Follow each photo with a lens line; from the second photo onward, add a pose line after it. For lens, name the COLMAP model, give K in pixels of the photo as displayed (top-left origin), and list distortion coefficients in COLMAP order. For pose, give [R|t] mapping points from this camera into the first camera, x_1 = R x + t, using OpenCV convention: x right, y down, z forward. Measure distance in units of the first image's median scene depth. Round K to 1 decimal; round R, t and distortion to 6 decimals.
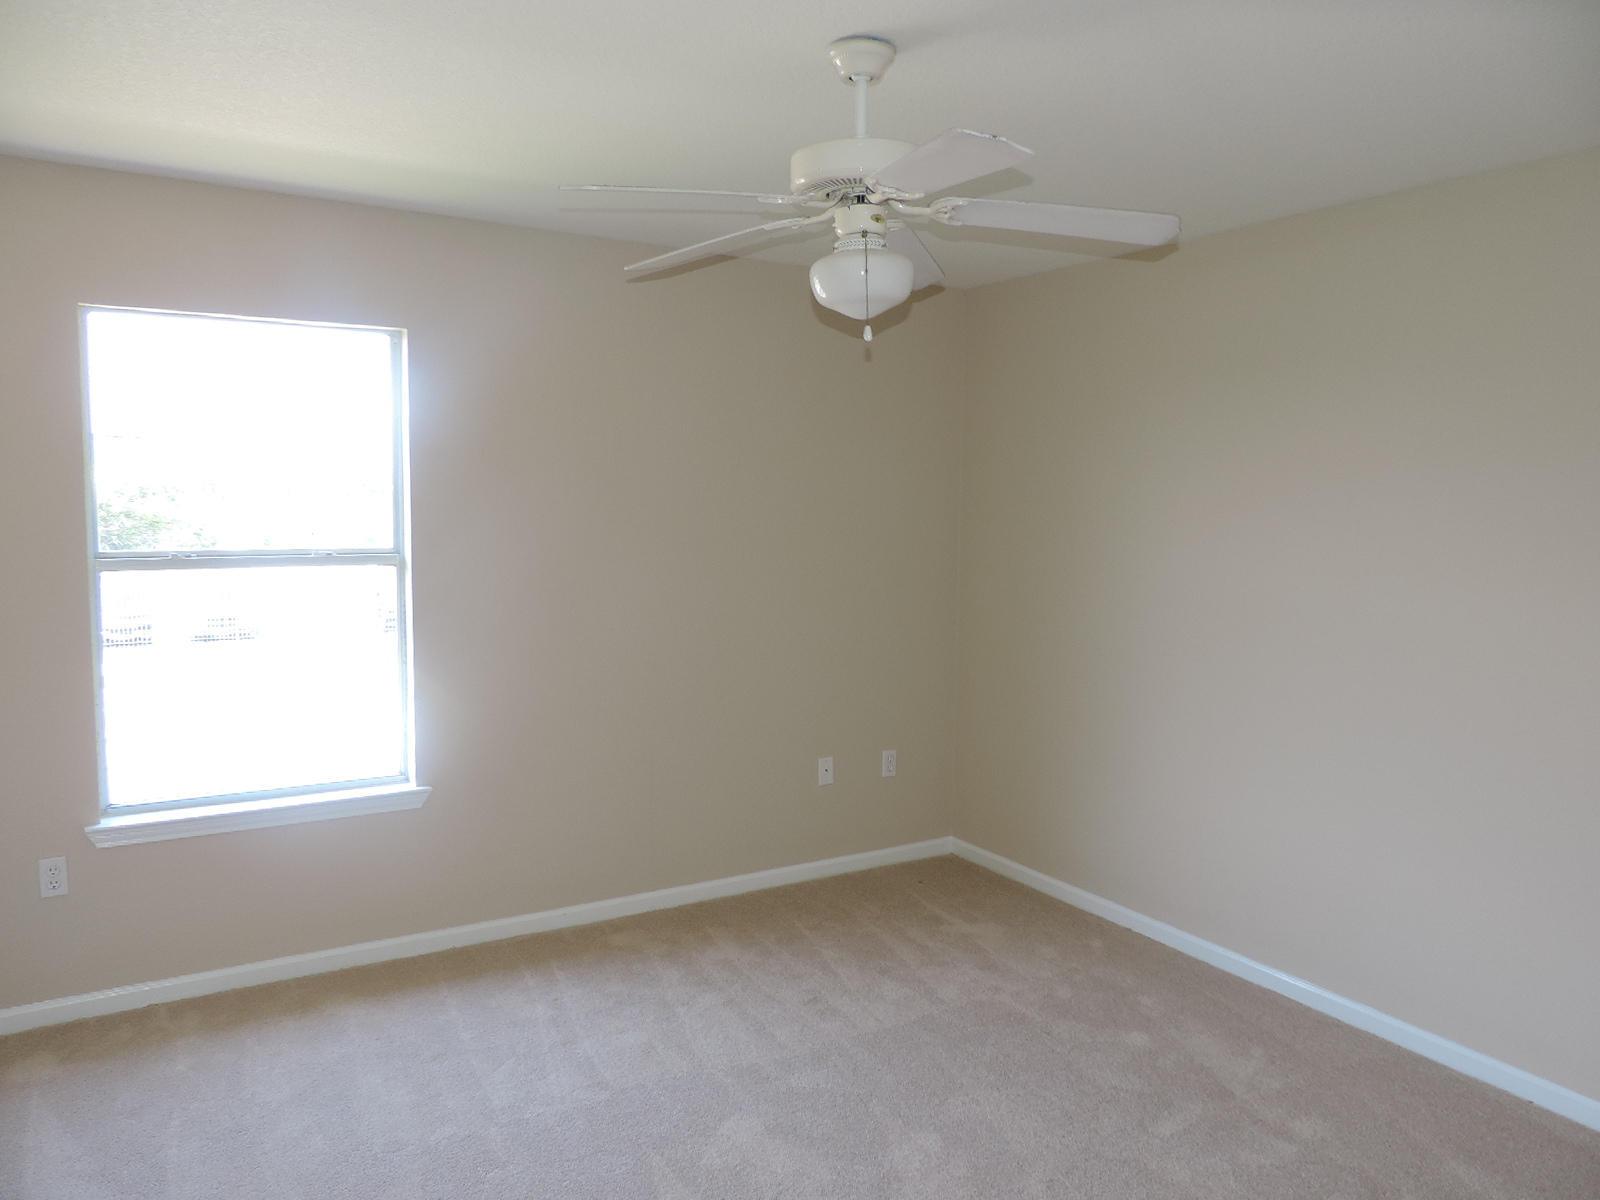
lens RADIAL K [[1148.9, 0, 800.0], [0, 1148.9, 600.0], [0, 0, 1]] dist [-0.007324, -0.009505]
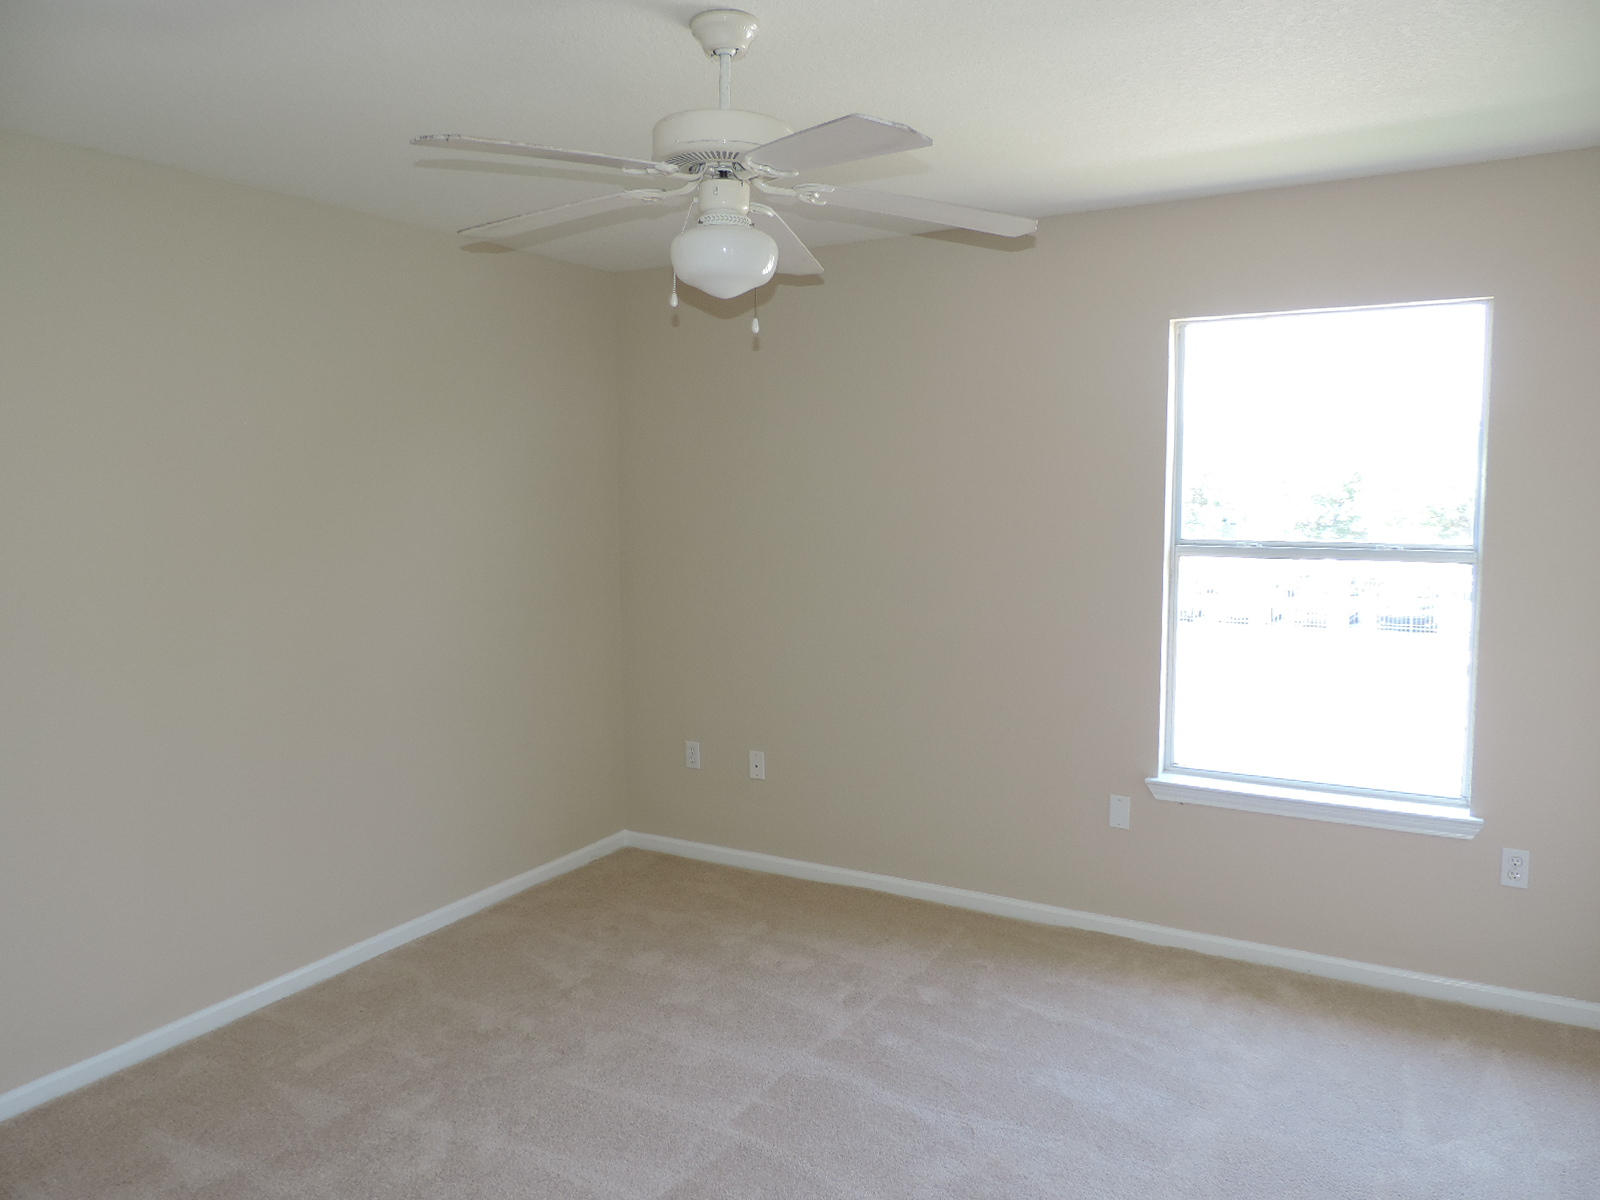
lens RADIAL K [[1148.9, 0, 800.0], [0, 1148.9, 600.0], [0, 0, 1]] dist [-0.007324, -0.009505]
pose [[0.472768, 0.073428, -0.878122, 0.210615], [-0.069529, 0.996524, 0.045895, -0.008411], [0.878439, 0.039357, 0.476230, 0.134671]]
